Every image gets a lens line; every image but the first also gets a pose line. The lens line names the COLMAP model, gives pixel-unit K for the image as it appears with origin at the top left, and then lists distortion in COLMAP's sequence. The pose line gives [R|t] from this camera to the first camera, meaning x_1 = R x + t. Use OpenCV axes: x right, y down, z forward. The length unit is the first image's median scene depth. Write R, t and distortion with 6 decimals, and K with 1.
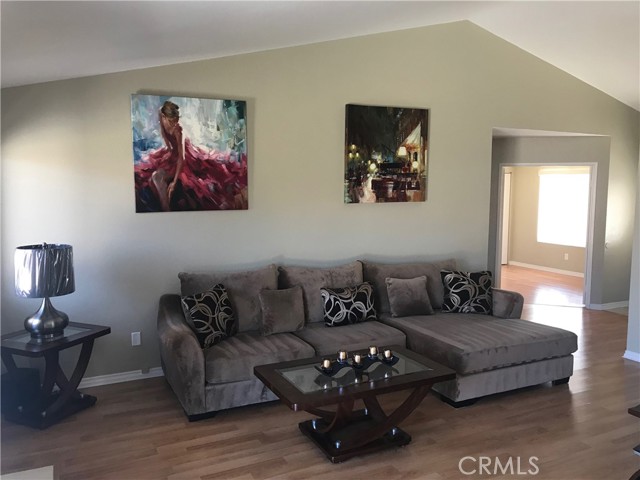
lens RADIAL K [[528.9, 0, 319.5], [0, 528.9, 241.3], [0, 0, 1]] dist [0.004393, 0.000219]
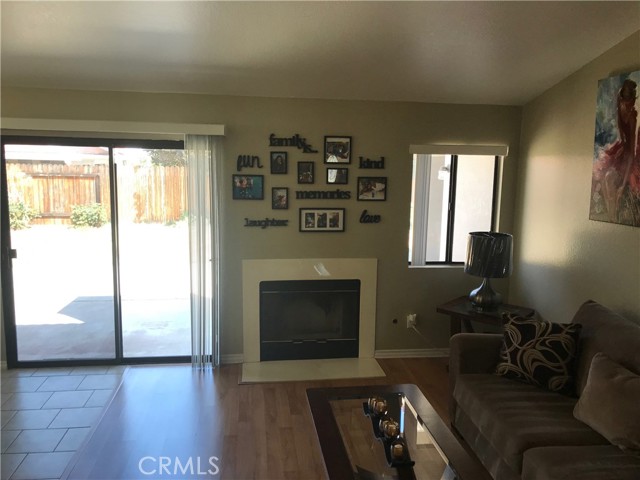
lens RADIAL K [[528.9, 0, 319.7], [0, 528.9, 237.3], [0, 0, 1]] dist [0.004393, 0.000219]
pose [[-0.339015, 0.126737, -0.932205, 0.606437], [-0.126437, 0.975757, 0.178640, -0.123657], [0.932246, 0.178426, -0.314772, 0.870001]]
